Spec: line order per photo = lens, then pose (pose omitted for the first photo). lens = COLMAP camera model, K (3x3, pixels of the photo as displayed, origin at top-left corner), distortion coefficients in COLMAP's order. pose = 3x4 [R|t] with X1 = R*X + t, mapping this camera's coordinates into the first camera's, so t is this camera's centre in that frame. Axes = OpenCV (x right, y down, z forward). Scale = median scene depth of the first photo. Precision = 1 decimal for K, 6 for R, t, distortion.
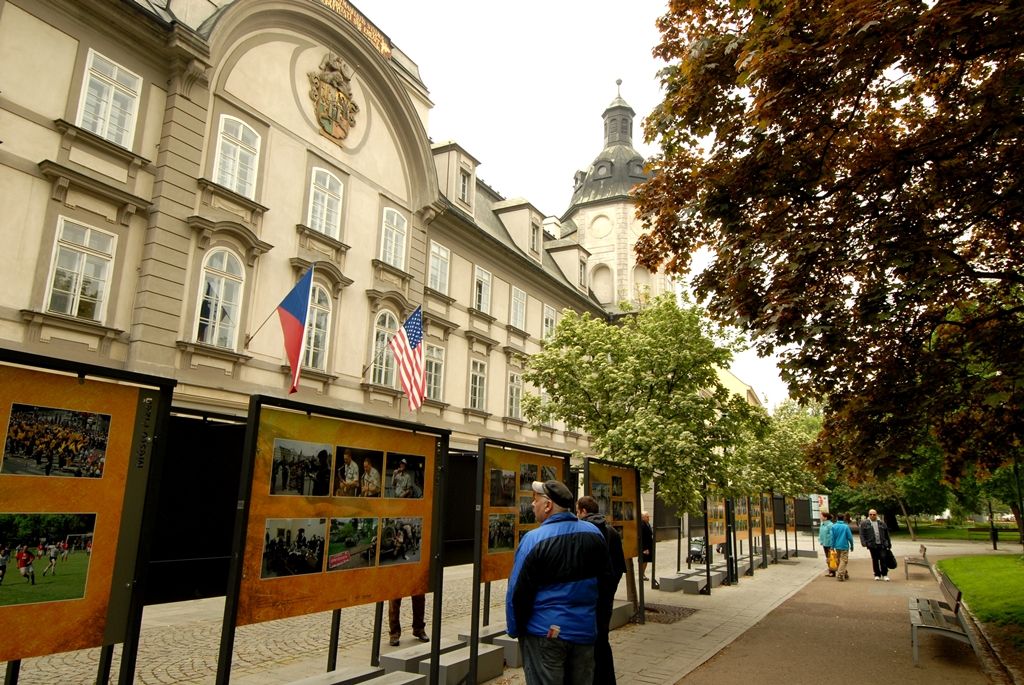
lens RADIAL K [[759.3, 0, 512.0], [0, 759.3, 342.5], [0, 0, 1]] dist [0.039374, -0.001466]
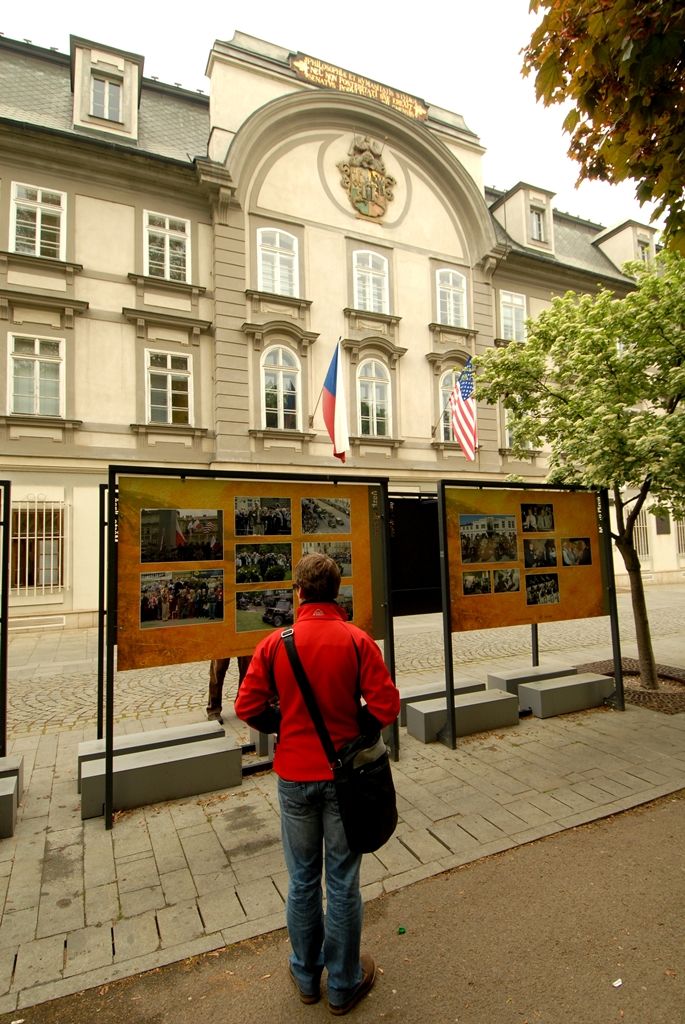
lens RADIAL K [[535.8, 0, 342.5], [0, 535.8, 512.0], [0, 0, 1]] dist [0.058721, -0.058431]
pose [[0.787686, -0.086232, -0.610012, 0.166803], [0.169766, 0.982202, 0.080369, 0.070113], [0.592225, -0.166865, 0.788306, 0.322376]]
